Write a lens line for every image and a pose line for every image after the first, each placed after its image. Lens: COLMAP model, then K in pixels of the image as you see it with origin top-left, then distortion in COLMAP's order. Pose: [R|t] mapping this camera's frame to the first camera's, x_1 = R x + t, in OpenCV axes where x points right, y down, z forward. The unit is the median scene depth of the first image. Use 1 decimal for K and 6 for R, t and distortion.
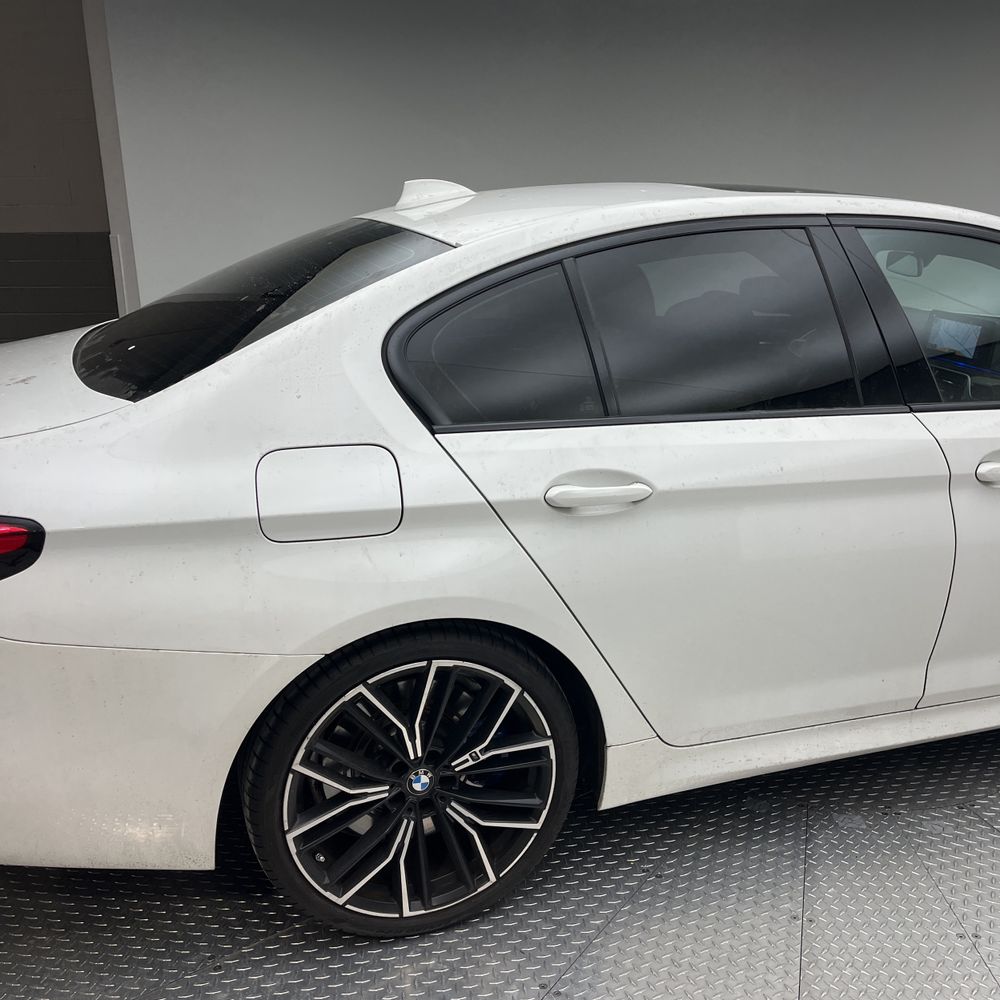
lens RADIAL K [[1037.4, 0, 500.0], [0, 1037.4, 500.0], [0, 0, 1]] dist [0.079452, -0.145403]
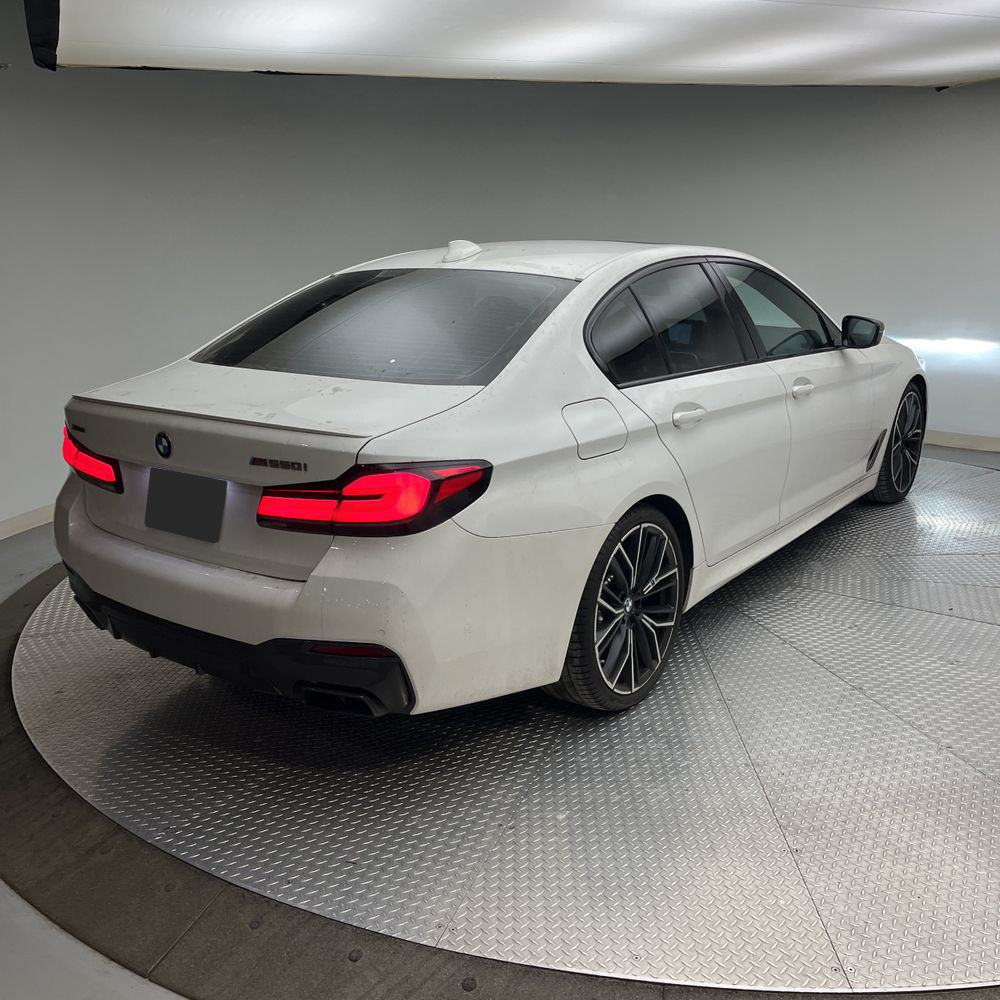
lens RADIAL K [[1037.4, 0, 500.0], [0, 1037.4, 500.0], [0, 0, 1]] dist [0.079452, -0.145403]
pose [[0.818948, -0.159772, 0.551178, -1.103886], [0.191119, 0.981567, 0.000564, 0.069398], [-0.541108, 0.104879, 0.834387, -0.257025]]
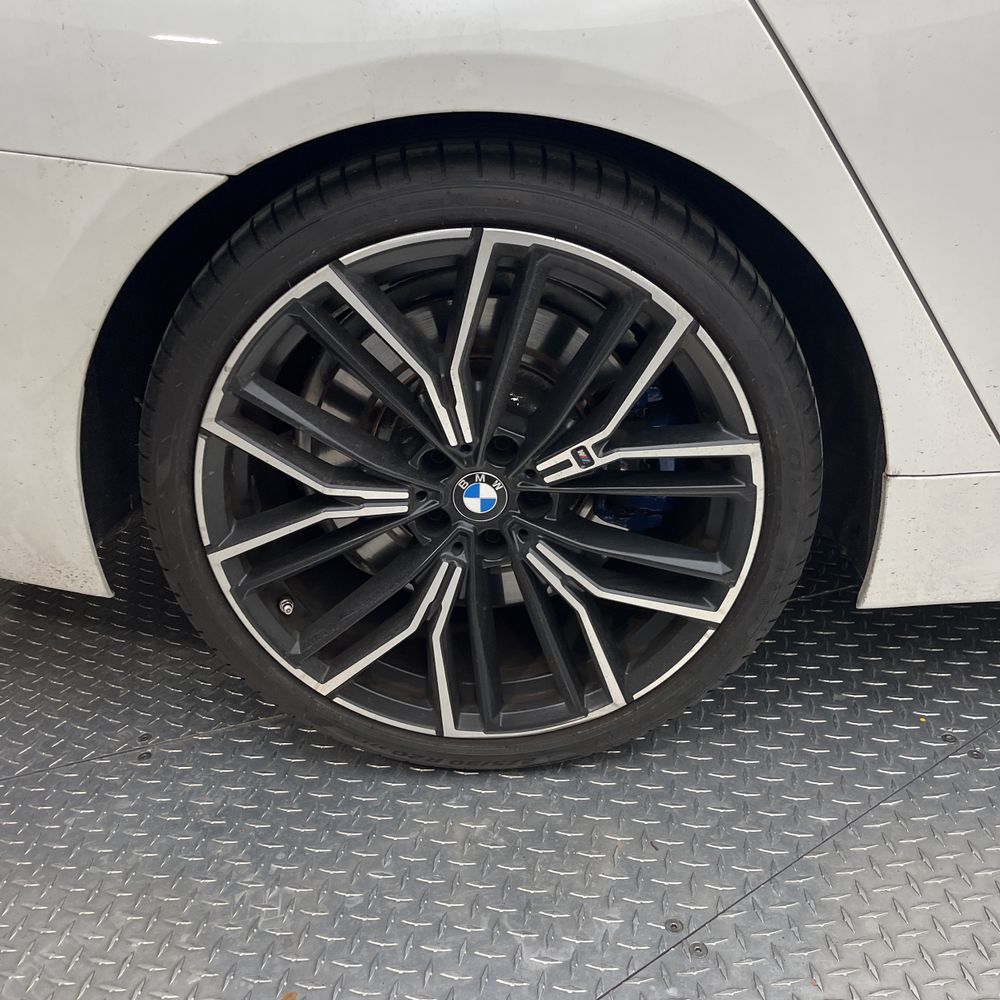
lens RADIAL K [[1037.4, 0, 500.0], [0, 1037.4, 500.0], [0, 0, 1]] dist [0.079452, -0.145403]
pose [[0.938840, 0.117606, -0.323647, 0.096124], [-0.052389, 0.977712, 0.203307, 0.169202], [0.340344, -0.173918, 0.924077, 0.538145]]
